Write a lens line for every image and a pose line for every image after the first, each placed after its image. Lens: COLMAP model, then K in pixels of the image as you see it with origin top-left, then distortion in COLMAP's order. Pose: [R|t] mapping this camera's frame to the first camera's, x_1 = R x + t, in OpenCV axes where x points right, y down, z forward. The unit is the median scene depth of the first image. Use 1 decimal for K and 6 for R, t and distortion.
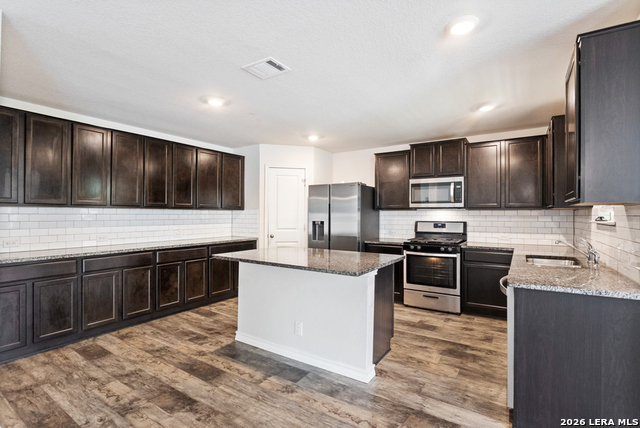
lens RADIAL K [[313.3, 0, 320.0], [0, 313.3, 214.0], [0, 0, 1]] dist [-0.001428, -0.000358]
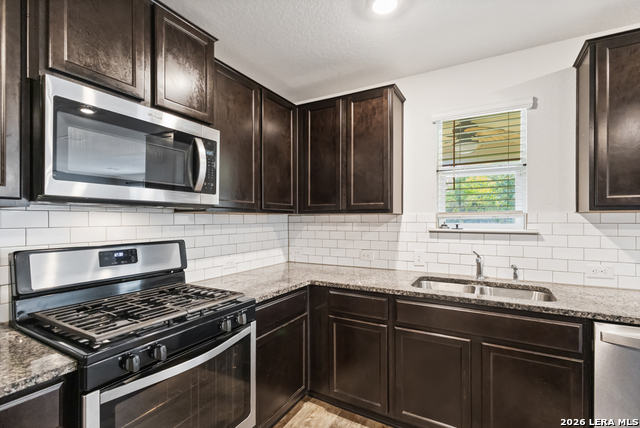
lens RADIAL K [[293.4, 0, 322.2], [0, 293.4, 217.9], [0, 0, 1]] dist [0.001265, 0.000150]
pose [[-0.073087, 0.005118, 0.997312, 0.056394], [0.004337, 0.999979, -0.004814, -0.002178], [-0.997316, 0.003973, -0.073108, 0.815031]]
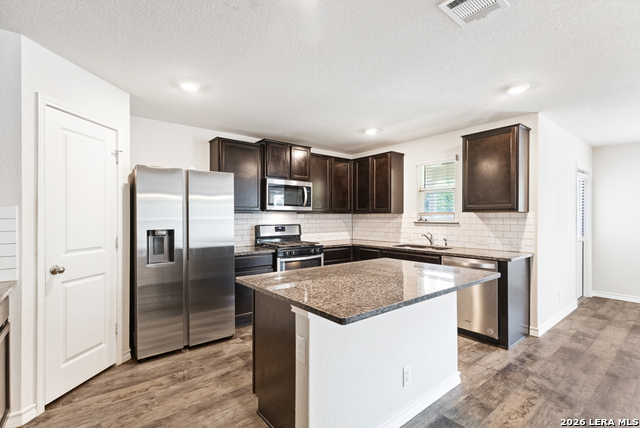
lens RADIAL K [[299.8, 0, 323.5], [0, 299.8, 217.4], [0, 0, 1]] dist [0.001003, -0.000210]
pose [[0.303569, -0.000942, 0.952809, -0.475770], [0.003330, 0.999994, -0.000072, 0.001514], [-0.952804, 0.003195, 0.303571, 0.590463]]
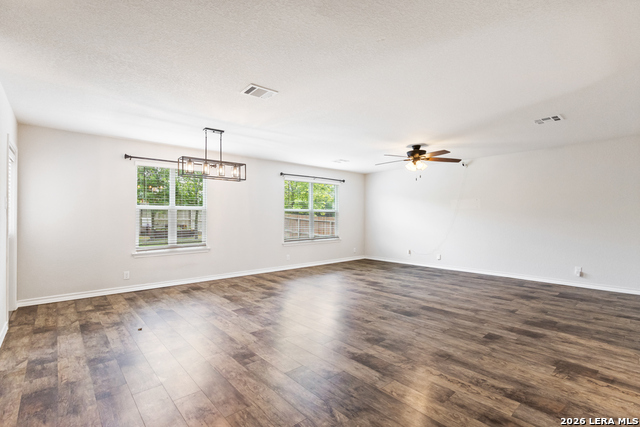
lens RADIAL K [[299.8, 0, 323.5], [0, 299.8, 216.9], [0, 0, 1]] dist [0.001003, -0.000210]
pose [[-0.966574, -0.001671, 0.256382, -0.232743], [-0.001295, 0.999998, 0.001636, 0.022997], [-0.256384, 0.001249, -0.966574, 0.604037]]
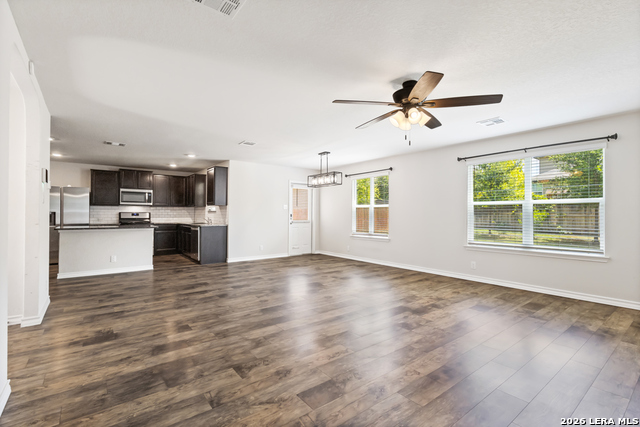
lens RADIAL K [[299.8, 0, 323.5], [0, 299.8, 216.9], [0, 0, 1]] dist [0.001003, -0.000210]
pose [[0.321413, -0.007001, 0.946913, -0.947263], [-0.001793, 0.999966, 0.008002, 0.034711], [-0.946937, -0.004270, 0.321389, -0.627714]]
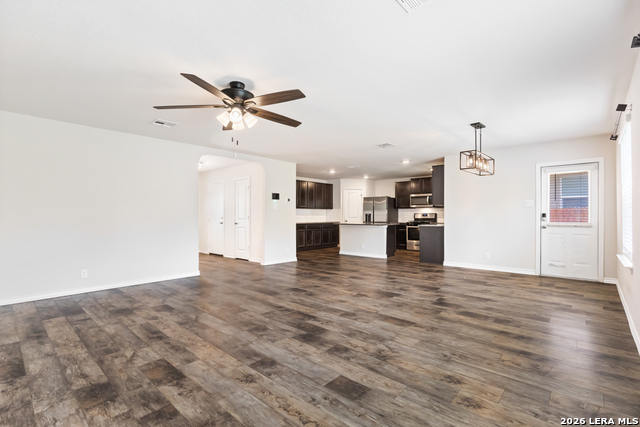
lens RADIAL K [[298.4, 0, 311.6], [0, 298.4, 213.8], [0, 0, 1]] dist [0.000185, -0.000117]
pose [[0.982555, -0.005103, -0.185902, -0.006303], [0.003333, 0.999946, -0.009831, 0.044864], [0.185942, 0.009040, 0.982519, -1.201928]]
